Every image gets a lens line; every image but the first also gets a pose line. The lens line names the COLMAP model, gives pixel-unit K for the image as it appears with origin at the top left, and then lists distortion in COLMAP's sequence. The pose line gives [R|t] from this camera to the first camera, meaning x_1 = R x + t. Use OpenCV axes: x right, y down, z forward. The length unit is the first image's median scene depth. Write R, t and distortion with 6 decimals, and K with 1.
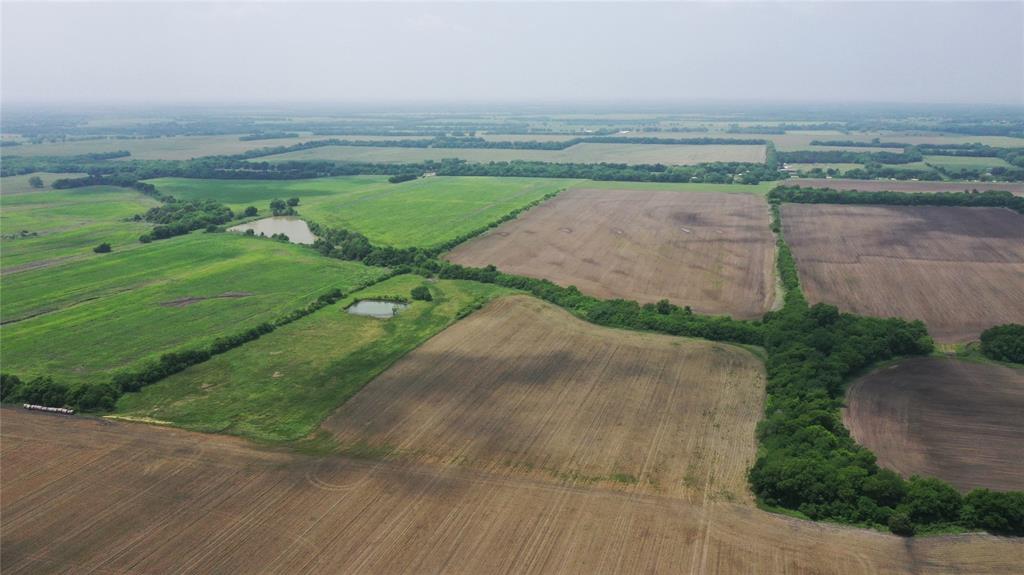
lens RADIAL K [[812.8, 0, 508.9], [0, 812.8, 283.8], [0, 0, 1]] dist [0.014186, 0.001438]
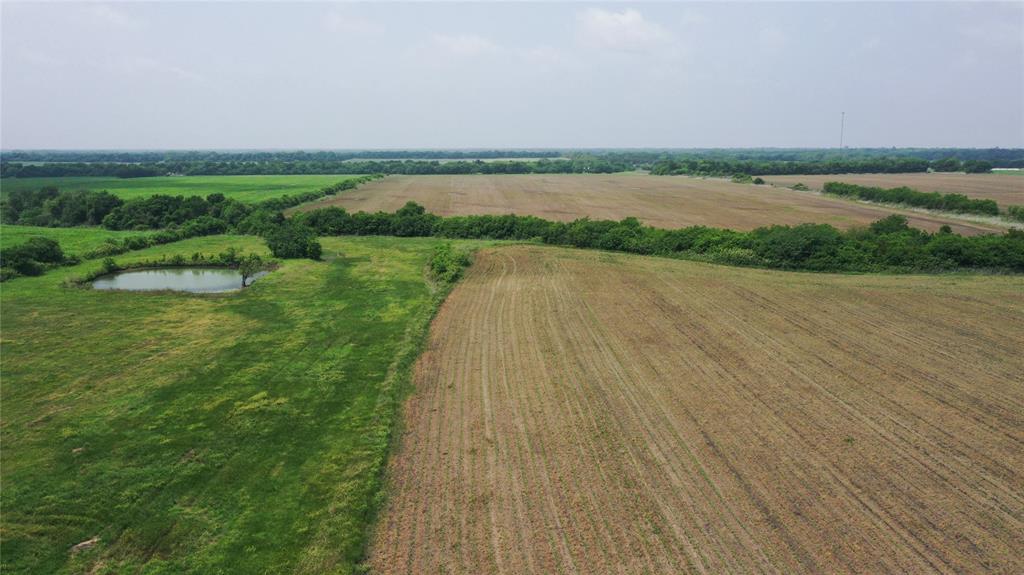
lens RADIAL K [[812.8, 0, 515.4], [0, 812.8, 286.4], [0, 0, 1]] dist [0.014186, 0.001438]
pose [[0.944382, -0.057353, 0.323809, -0.157127], [0.077916, 0.995660, -0.050889, 0.069226], [-0.319485, 0.073289, 0.944753, 0.699526]]
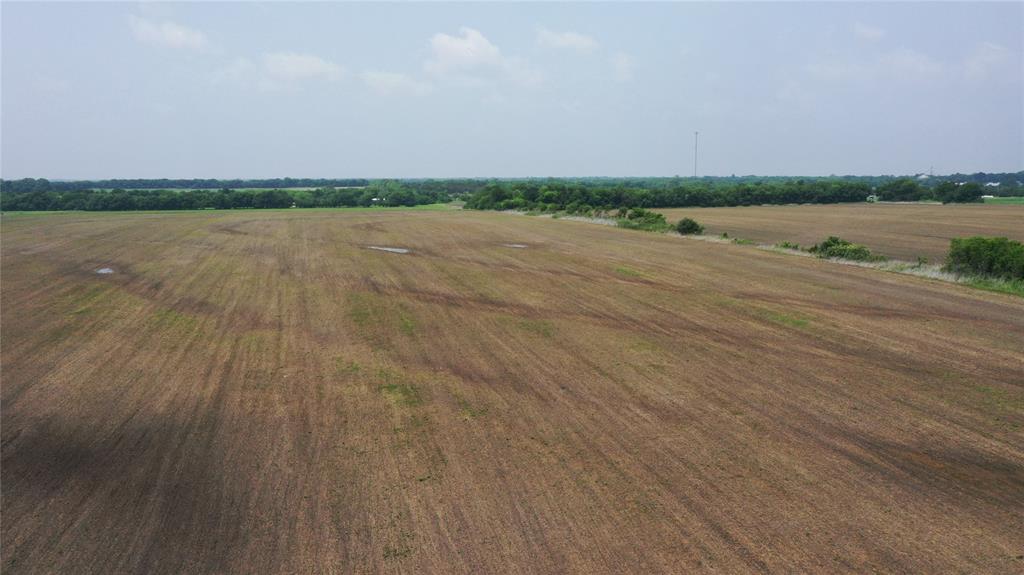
lens RADIAL K [[812.8, 0, 512.4], [0, 812.8, 281.9], [0, 0, 1]] dist [0.014186, 0.001438]
pose [[0.862129, -0.068379, 0.502054, 0.204824], [0.121469, 0.989850, -0.073770, -0.053471], [-0.491914, 0.124583, 0.861684, 1.293846]]
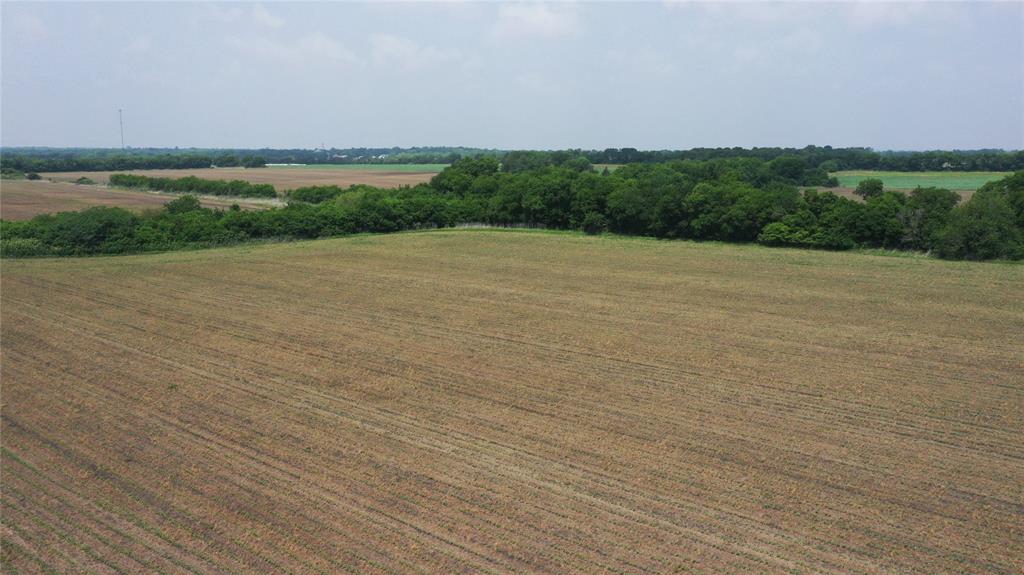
lens RADIAL K [[812.8, 0, 515.5], [0, 812.8, 284.9], [0, 0, 1]] dist [0.014186, 0.001438]
pose [[0.405472, -0.149608, 0.901782, -0.157643], [0.208722, 0.975608, 0.068007, 0.080284], [-0.889960, 0.160646, 0.426807, 0.702352]]
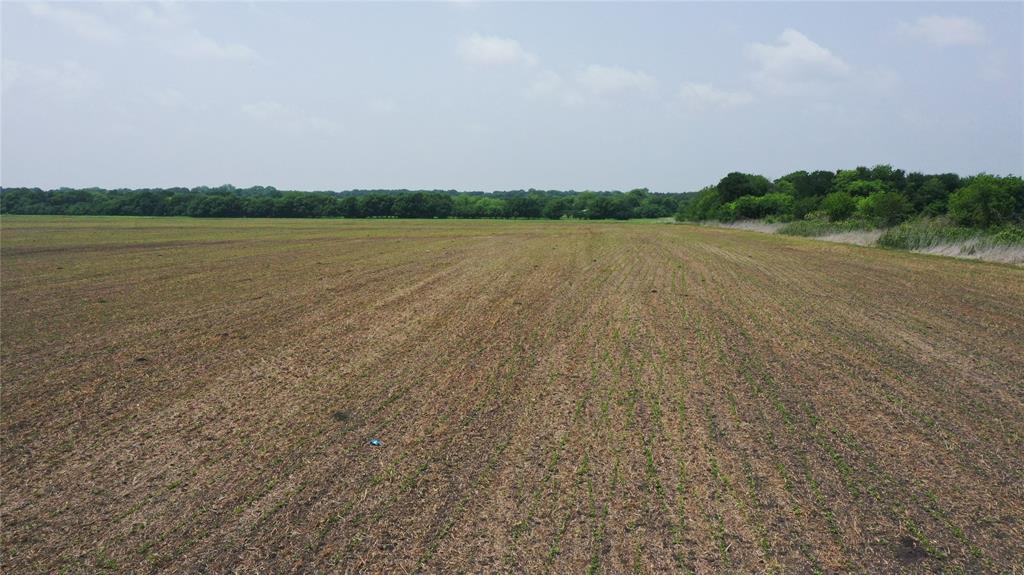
lens RADIAL K [[812.8, 0, 507.4], [0, 812.8, 288.1], [0, 0, 1]] dist [0.014186, 0.001438]
pose [[0.985020, -0.015097, 0.171780, 0.503203], [0.035838, 0.992332, -0.118293, -0.134682], [-0.168677, 0.122677, 0.978007, 1.750177]]
